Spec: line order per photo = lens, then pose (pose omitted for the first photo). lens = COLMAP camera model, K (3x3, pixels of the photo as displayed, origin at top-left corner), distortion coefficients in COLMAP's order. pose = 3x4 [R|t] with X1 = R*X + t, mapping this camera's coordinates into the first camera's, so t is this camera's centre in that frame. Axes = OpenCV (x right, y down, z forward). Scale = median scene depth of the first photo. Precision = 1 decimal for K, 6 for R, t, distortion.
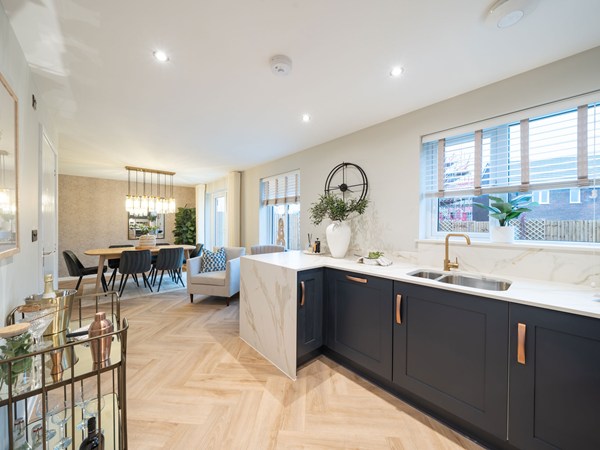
lens RADIAL K [[238.2, 0, 296.2], [0, 238.2, 224.9], [0, 0, 1]] dist [0.001725, 0.000678]
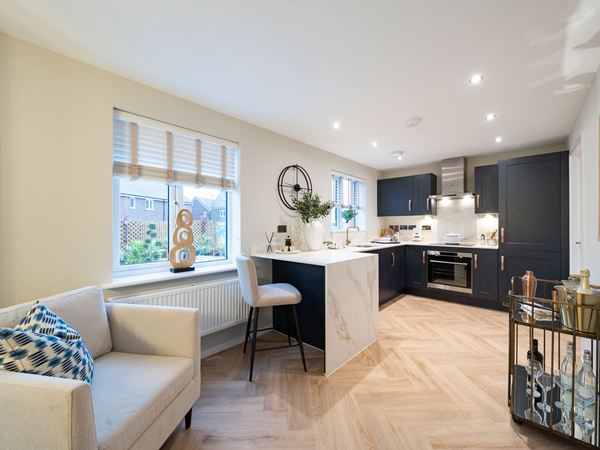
lens RADIAL K [[255.4, 0, 300.0], [0, 255.4, 225.0], [0, 0, 1]] dist [0.000890, 0.000192]
pose [[-0.142850, -0.001669, 0.989743, -1.182510], [0.005227, 0.999983, 0.002440, 0.013901], [-0.989730, 0.005522, -0.142839, 1.424806]]
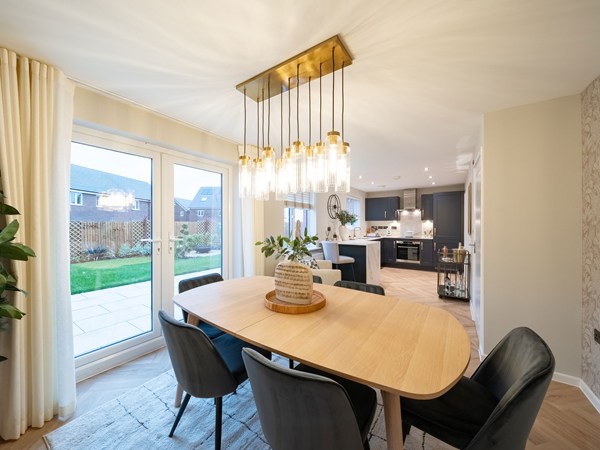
lens RADIAL K [[238.2, 0, 296.2], [0, 238.2, 224.9], [0, 0, 1]] dist [0.001725, 0.000678]
pose [[-0.285773, -0.007163, 0.958271, -2.034357], [0.003841, 0.999955, 0.008620, -0.026816], [-0.958290, 0.006145, -0.285733, 2.345208]]
